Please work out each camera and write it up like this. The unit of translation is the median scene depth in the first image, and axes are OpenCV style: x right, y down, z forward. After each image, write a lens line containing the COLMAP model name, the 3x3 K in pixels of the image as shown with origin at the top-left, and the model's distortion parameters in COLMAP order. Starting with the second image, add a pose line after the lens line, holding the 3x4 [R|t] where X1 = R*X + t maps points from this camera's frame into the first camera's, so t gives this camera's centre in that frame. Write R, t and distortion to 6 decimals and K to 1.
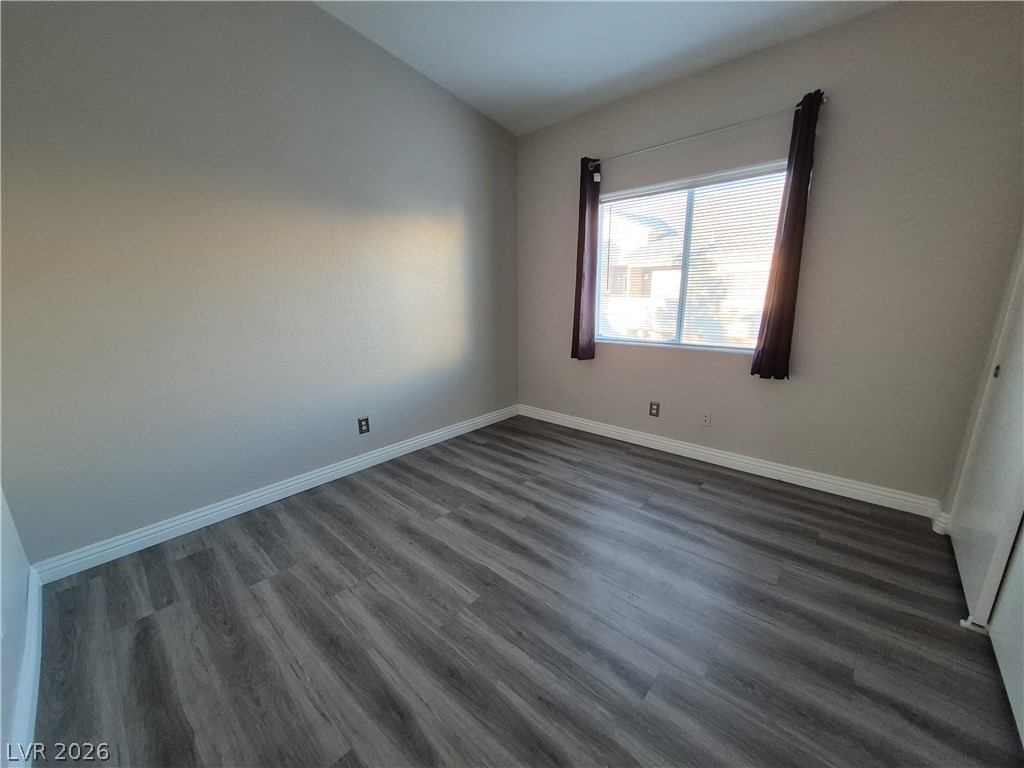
lens RADIAL K [[402.2, 0, 509.6], [0, 402.2, 389.8], [0, 0, 1]] dist [0.002268, 0.000190]
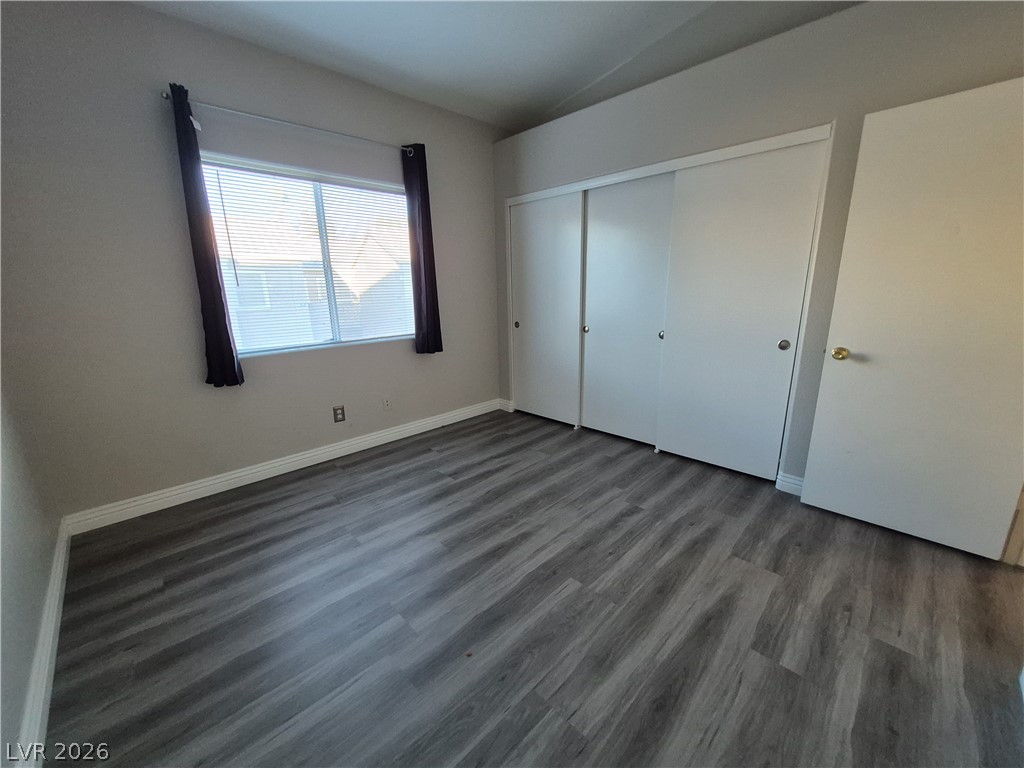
lens RADIAL K [[402.2, 0, 509.6], [0, 402.2, 389.8], [0, 0, 1]] dist [0.002268, 0.000190]
pose [[0.055122, -0.229167, 0.971825, -0.717142], [0.256784, 0.943821, 0.207998, -0.136859], [-0.964896, 0.238084, 0.110871, 0.693745]]
